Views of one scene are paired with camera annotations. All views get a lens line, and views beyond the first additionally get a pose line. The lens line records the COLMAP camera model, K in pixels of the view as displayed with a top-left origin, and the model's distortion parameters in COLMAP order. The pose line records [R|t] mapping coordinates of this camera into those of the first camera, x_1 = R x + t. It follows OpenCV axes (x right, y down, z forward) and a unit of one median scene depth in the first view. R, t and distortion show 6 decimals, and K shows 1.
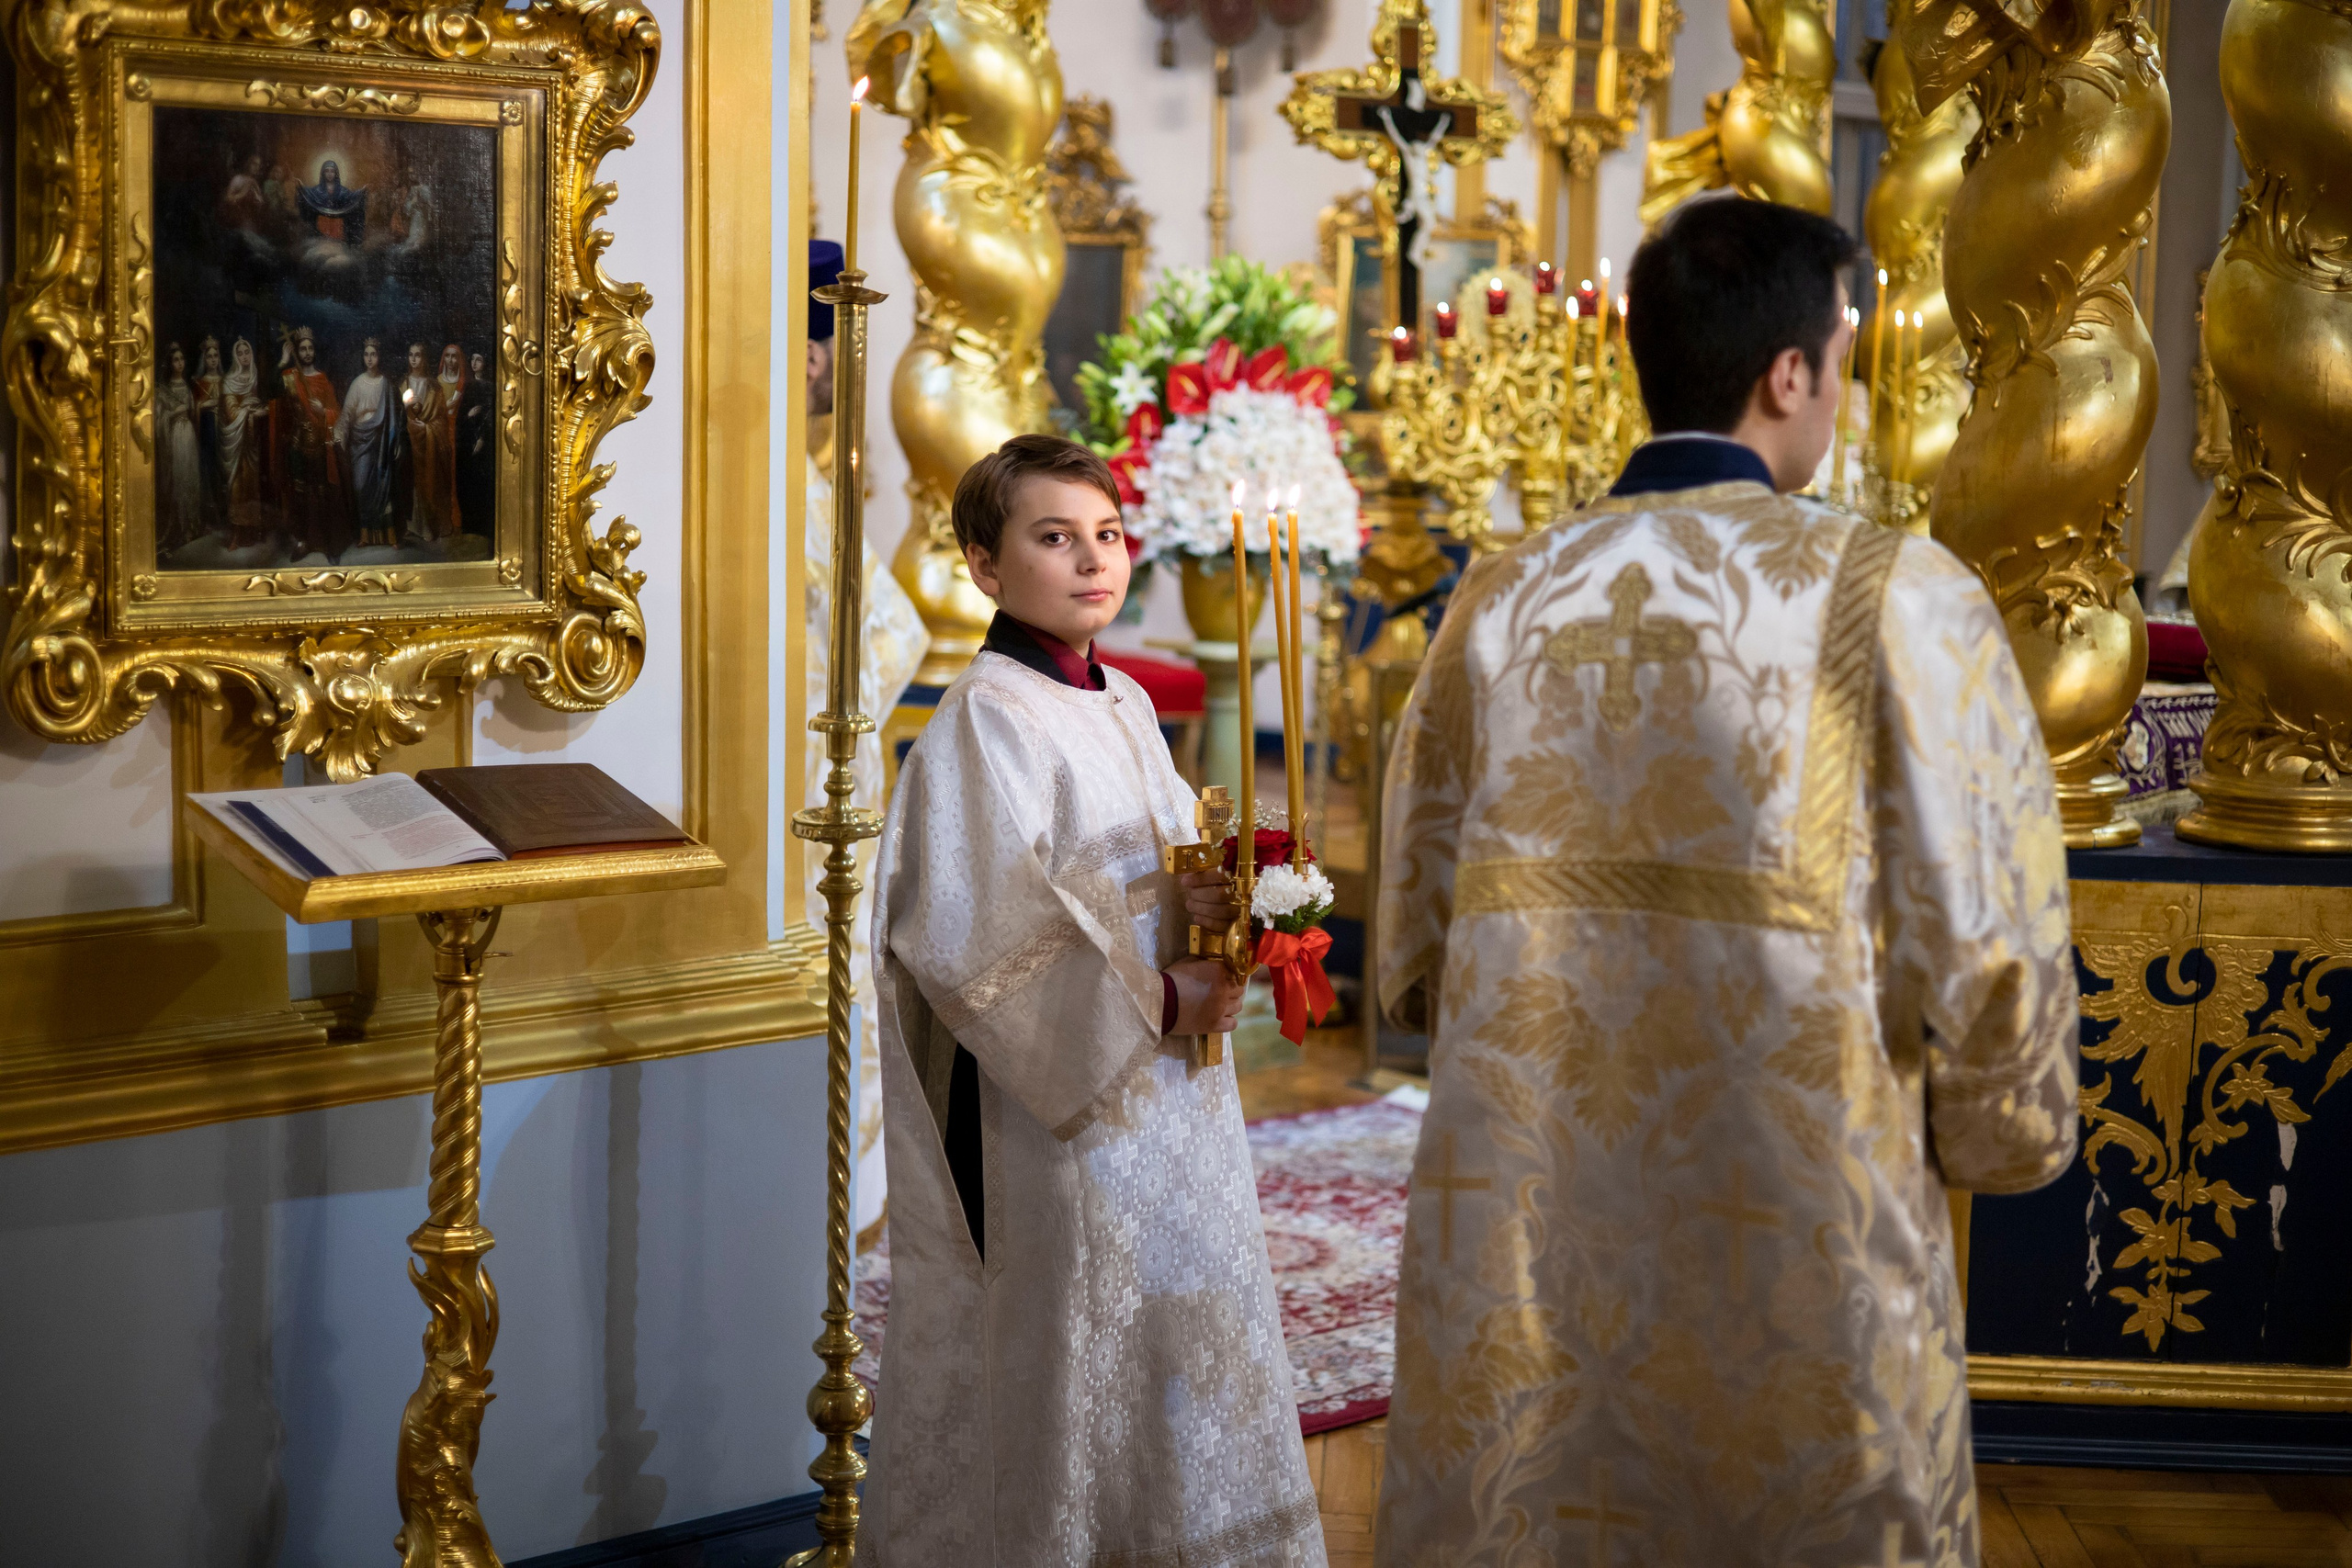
lens RADIAL K [[3310.7, 0, 1176.0], [0, 3310.7, 784.0], [0, 0, 1]] dist [0.058868, -0.303968]
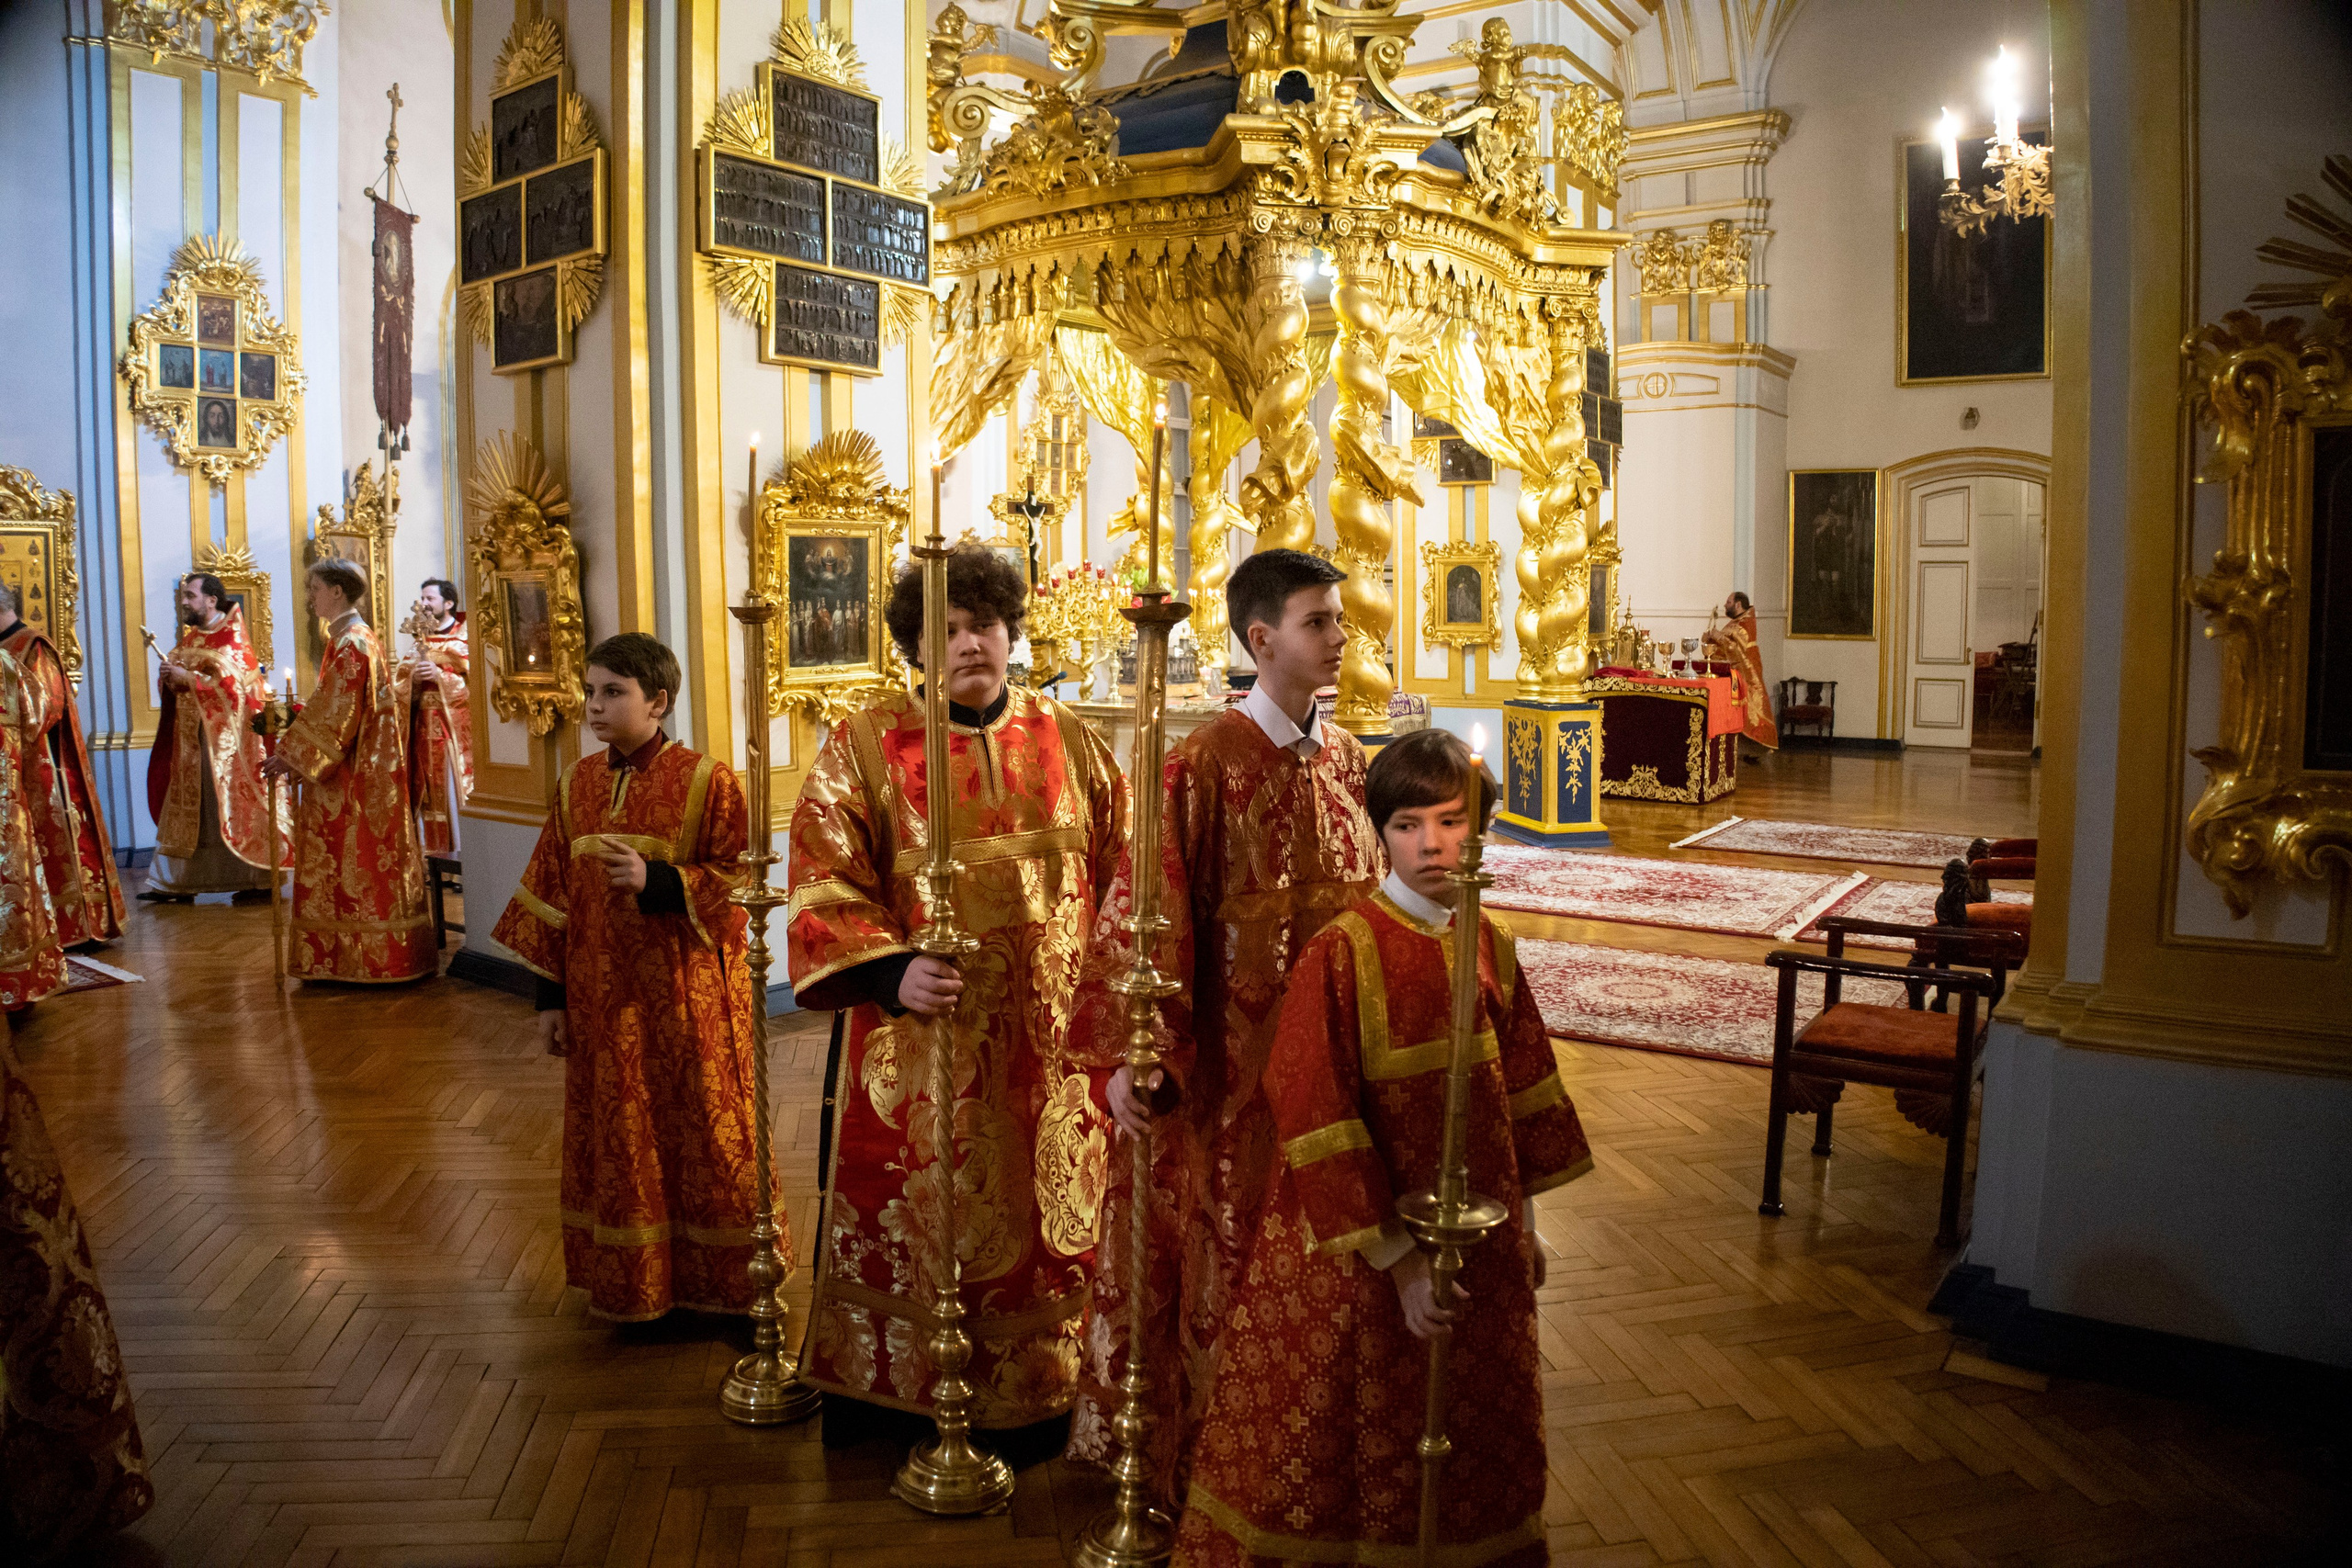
lens RADIAL K [[1601.8, 0, 1177.3], [0, 1601.8, 758.4], [0, 0, 1]] dist [-0.175765, 0.061099]
pose [[0.970264, -0.047246, 0.237392, -0.231238], [0.052521, 0.998493, -0.015940, 0.058714], [-0.236281, 0.027934, 0.971283, -0.527819]]
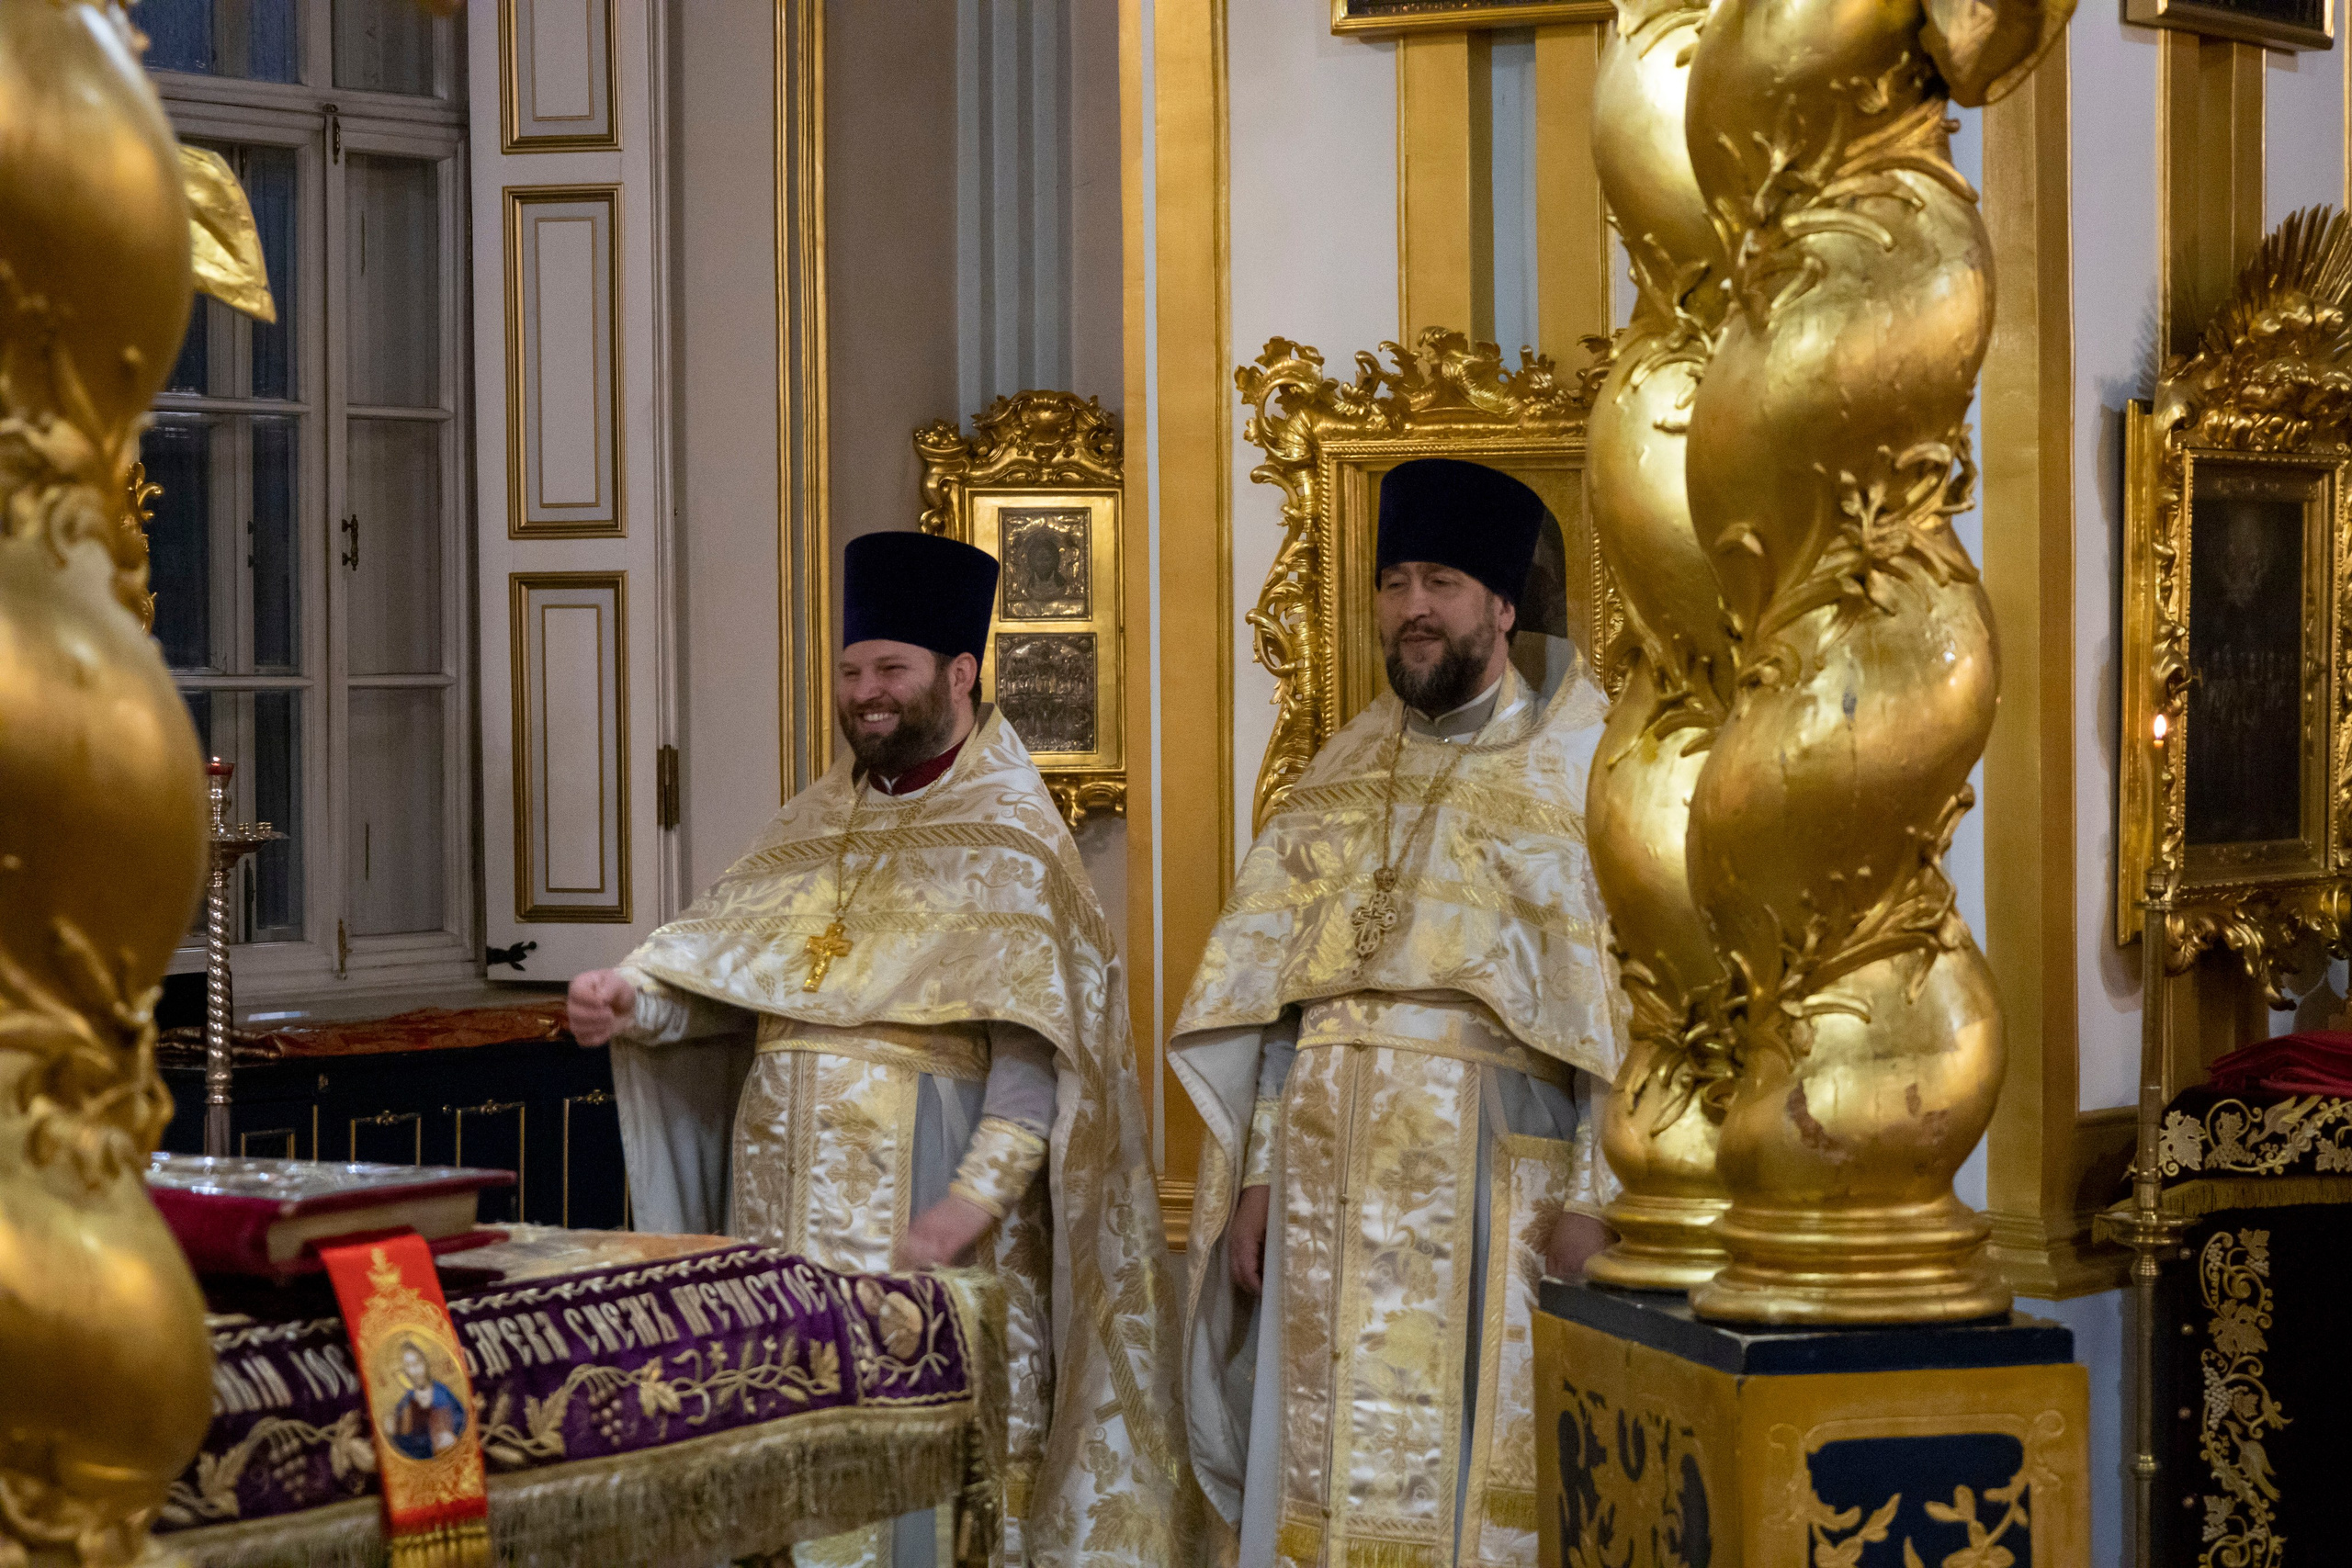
lens RADIAL K [[6358.9, 0, 1176.0], [0, 6358.9, 784.0], [0, 0, 1]] dist [0.047687, 0.606942]
pose [[0.962804, -0.031058, 0.268410, 0.270179], [0.057628, 0.994119, -0.091684, -0.017583], [-0.263984, 0.103742, 0.958932, 0.125972]]
